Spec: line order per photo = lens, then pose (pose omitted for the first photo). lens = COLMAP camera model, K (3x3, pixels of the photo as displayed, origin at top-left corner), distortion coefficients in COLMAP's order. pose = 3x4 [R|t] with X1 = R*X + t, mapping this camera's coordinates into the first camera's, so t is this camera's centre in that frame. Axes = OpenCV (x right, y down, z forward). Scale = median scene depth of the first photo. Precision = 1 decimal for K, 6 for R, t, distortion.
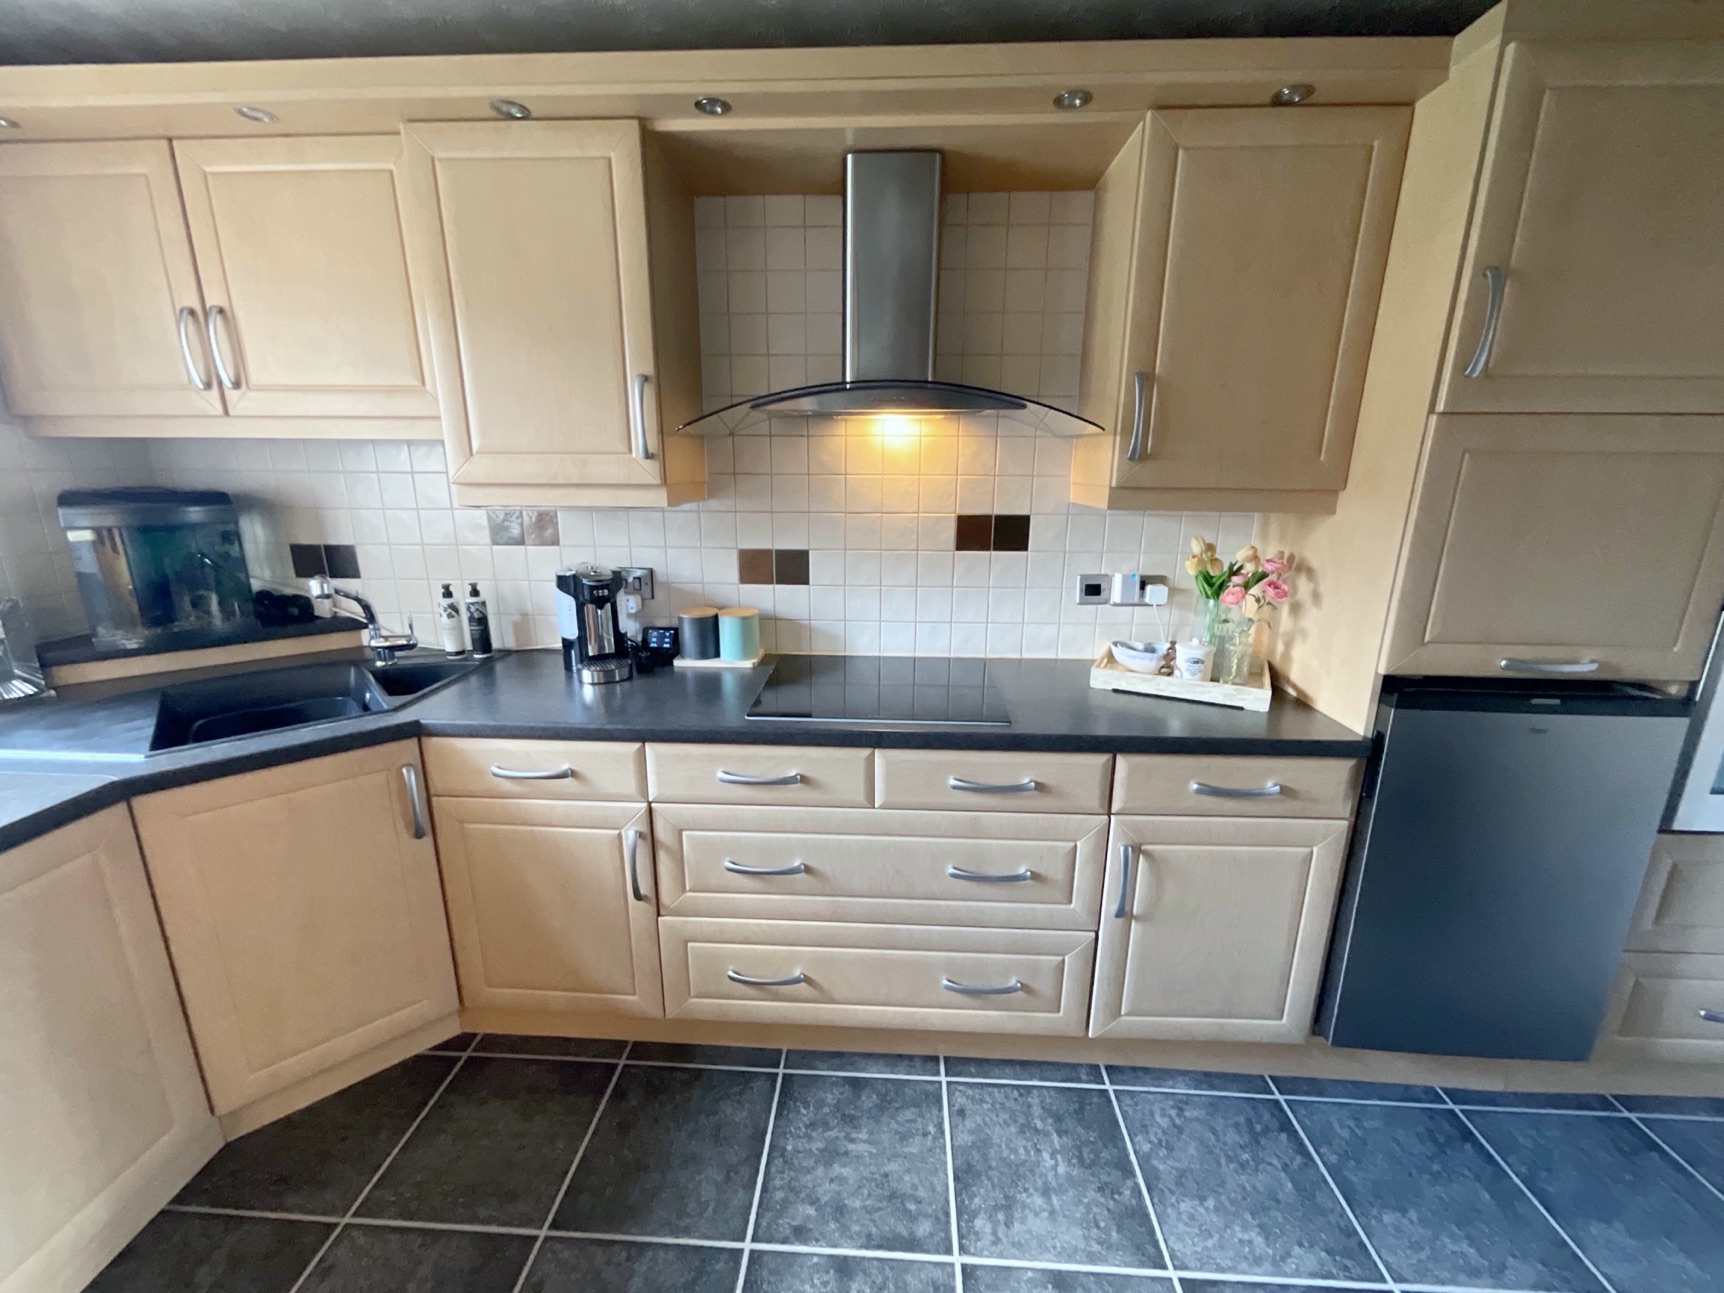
lens RADIAL K [[696.8, 0, 863.4], [0, 696.8, 646.1], [0, 0, 1]] dist [-0.004580, -0.000468]
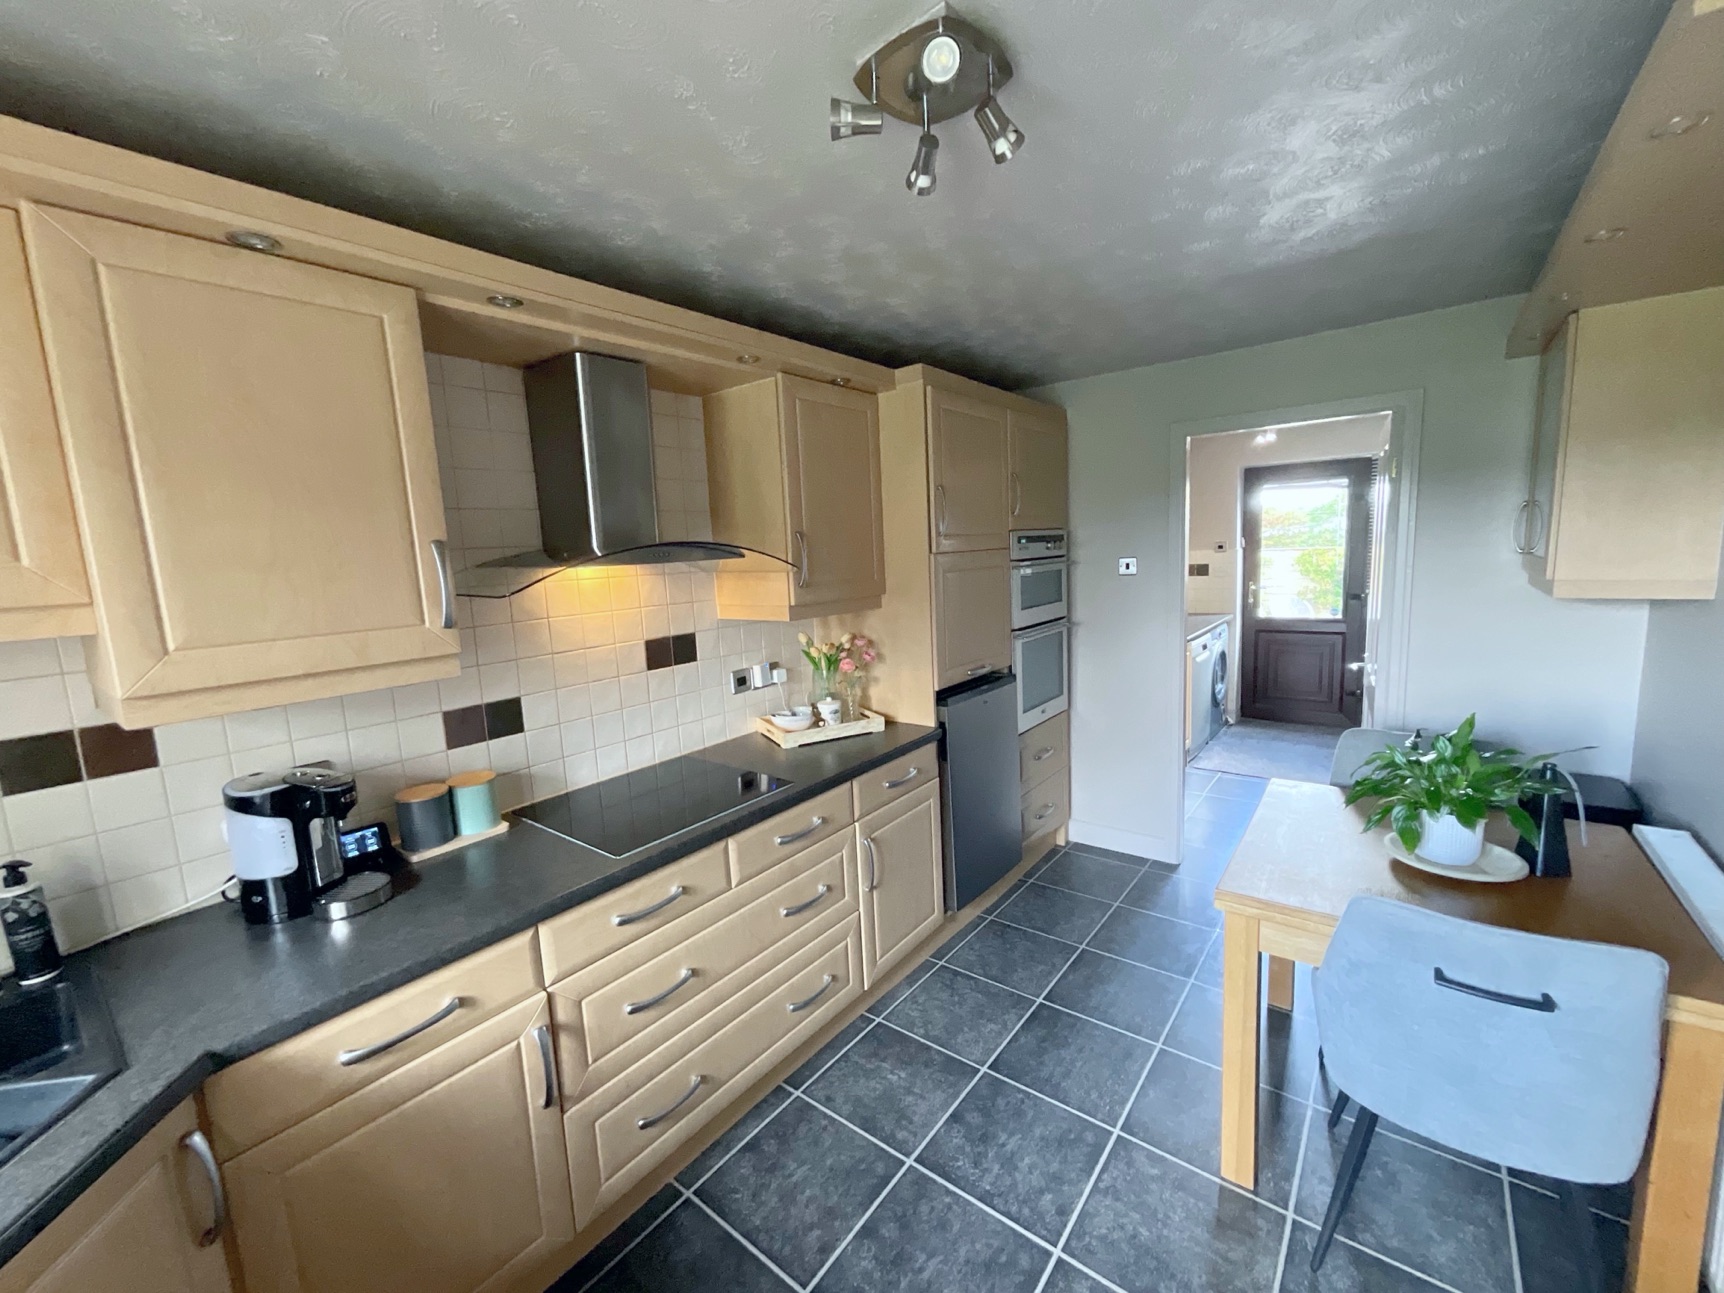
lens RADIAL K [[696.8, 0, 872.0], [0, 696.8, 642.3], [0, 0, 1]] dist [-0.004580, -0.000468]
pose [[0.570180, -0.143892, 0.808820, -0.691581], [0.251909, 0.967736, -0.005420, -0.098753], [-0.781944, 0.206839, 0.588032, 0.028122]]
